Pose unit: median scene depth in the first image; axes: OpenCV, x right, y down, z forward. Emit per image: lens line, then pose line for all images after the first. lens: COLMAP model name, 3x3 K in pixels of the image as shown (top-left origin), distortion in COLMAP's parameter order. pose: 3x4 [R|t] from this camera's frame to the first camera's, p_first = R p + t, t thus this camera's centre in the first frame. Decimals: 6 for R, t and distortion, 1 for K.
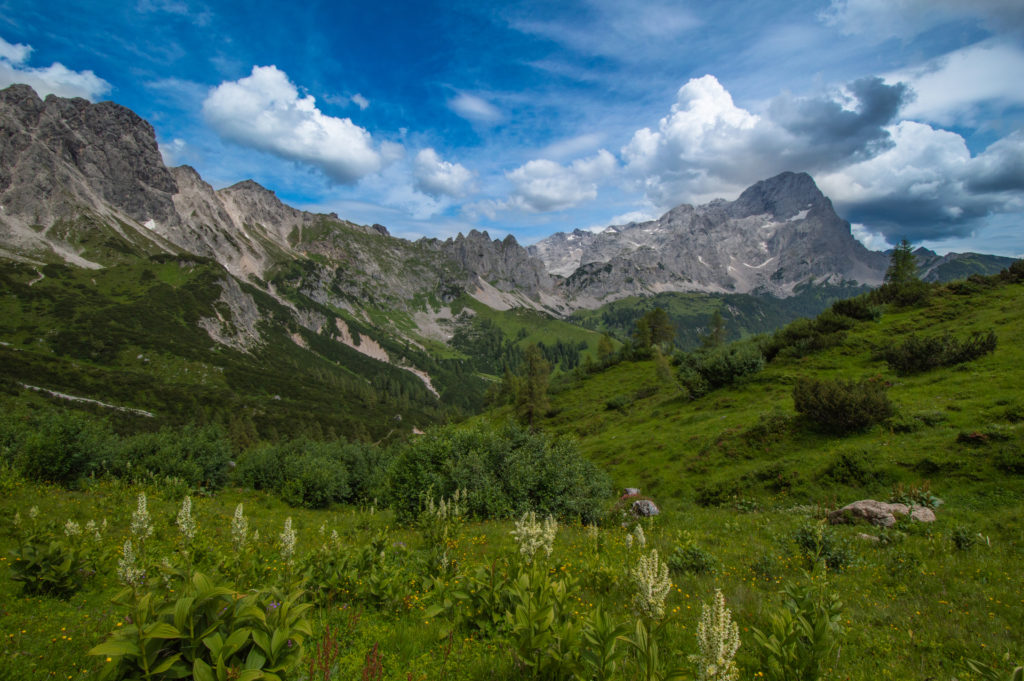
lens RADIAL K [[458.7, 0, 520.3], [0, 458.7, 341.6], [0, 0, 1]] dist [0.000507, -0.013337]
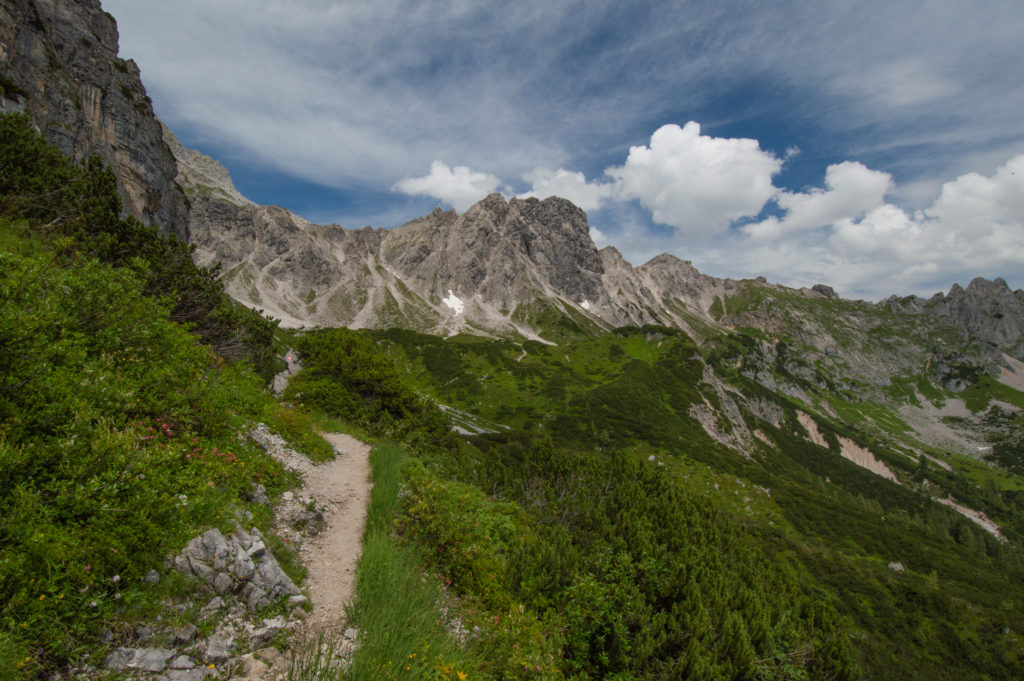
lens RADIAL K [[513.0, 0, 513.4], [0, 513.0, 336.8], [0, 0, 1]] dist [-0.002670, -0.000711]
pose [[0.745689, -0.057770, -0.663785, -0.188761], [-0.069855, 0.983965, -0.164110, -0.002277], [0.662622, 0.168744, 0.729696, 0.108116]]
